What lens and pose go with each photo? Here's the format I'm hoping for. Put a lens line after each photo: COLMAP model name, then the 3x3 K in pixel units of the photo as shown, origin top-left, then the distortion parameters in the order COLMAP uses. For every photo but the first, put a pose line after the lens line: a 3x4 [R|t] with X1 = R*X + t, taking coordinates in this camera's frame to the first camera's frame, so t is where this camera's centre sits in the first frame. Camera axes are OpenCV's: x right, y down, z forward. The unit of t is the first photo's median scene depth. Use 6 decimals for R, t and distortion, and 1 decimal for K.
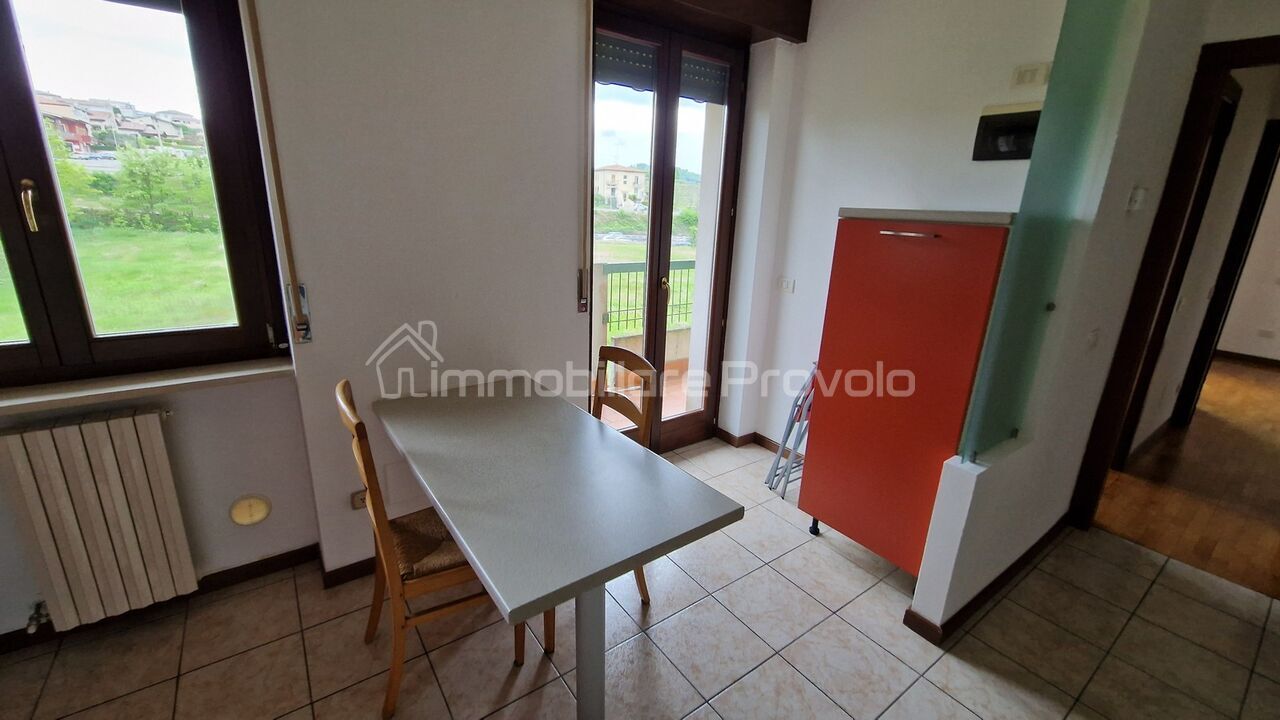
lens RADIAL K [[518.8, 0, 633.2], [0, 518.8, 353.8], [0, 0, 1]] dist [-0.004813, -0.000226]
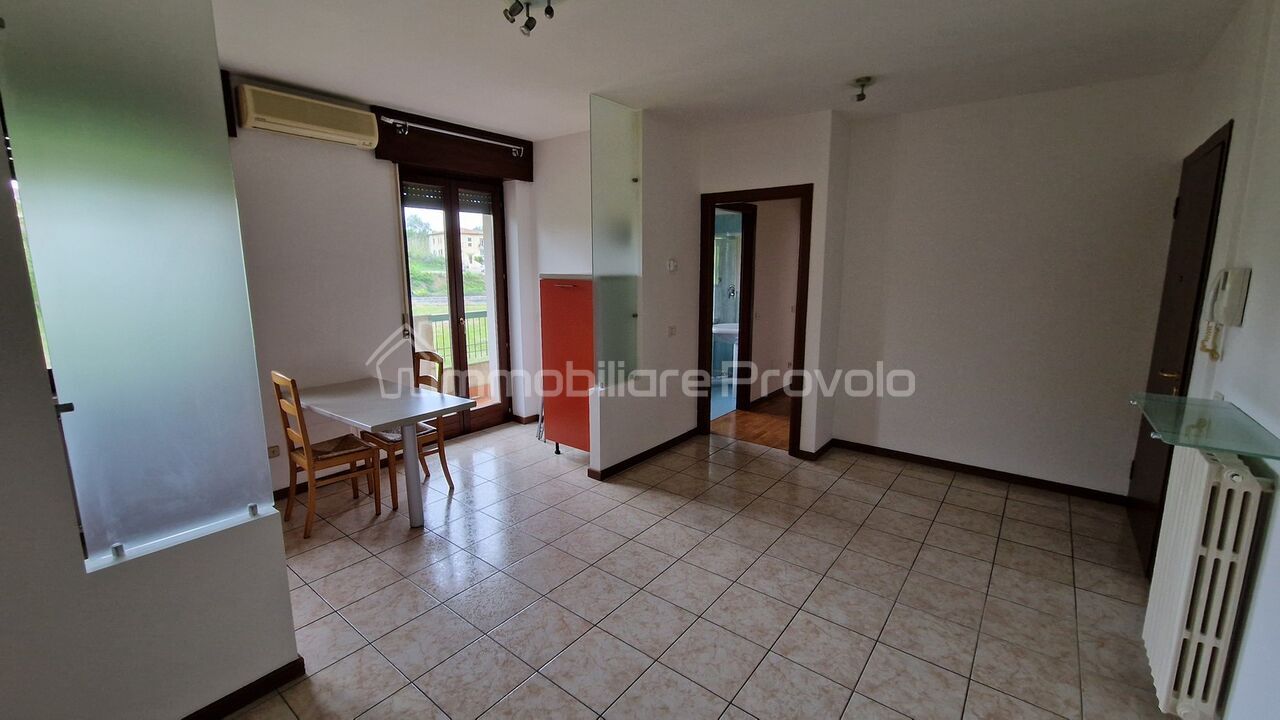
lens RADIAL K [[518.8, 0, 638.7], [0, 518.8, 360.9], [0, 0, 1]] dist [-0.004813, -0.000226]
pose [[0.958227, -0.085119, 0.273049, 0.145799], [0.110161, 0.990872, -0.077704, 0.185057], [-0.263942, 0.104537, 0.958857, -0.736718]]
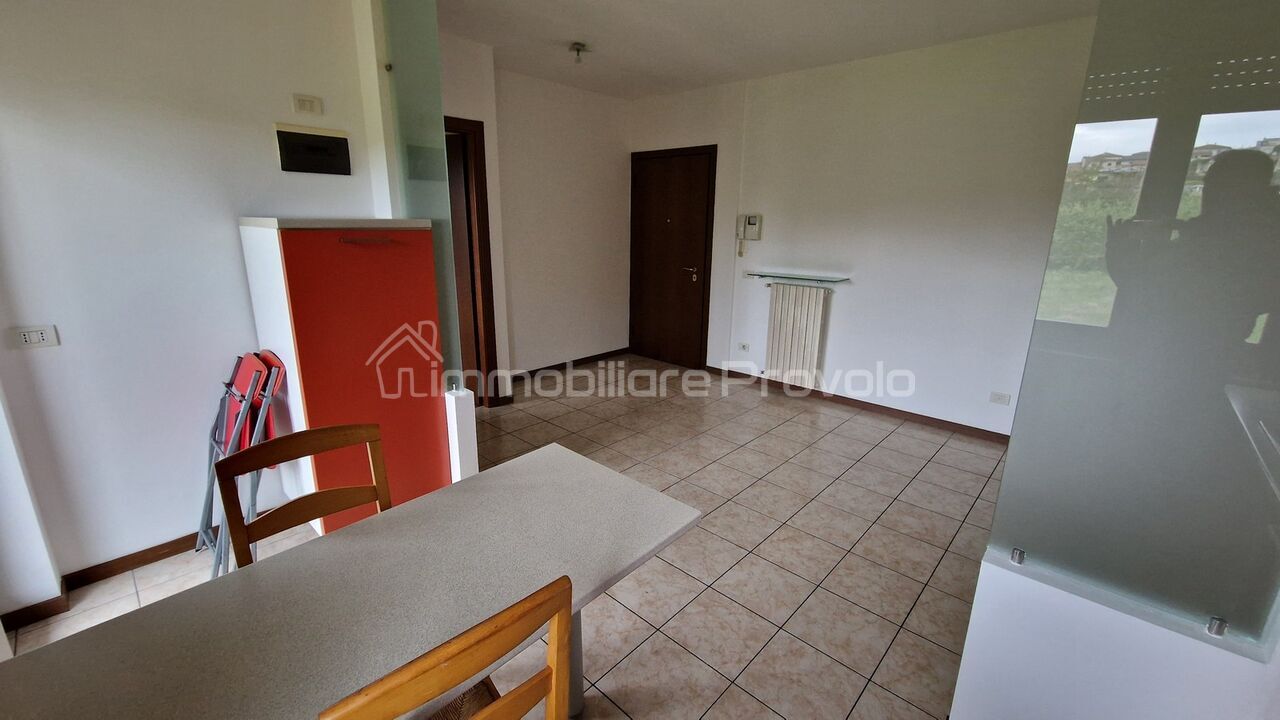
lens RADIAL K [[518.8, 0, 634.0], [0, 518.8, 358.0], [0, 0, 1]] dist [-0.004813, -0.000226]
pose [[-0.195475, -0.289985, 0.936856, -0.527165], [0.253410, 0.907907, 0.333898, -0.161154], [-0.947403, 0.302677, -0.103988, 0.452014]]
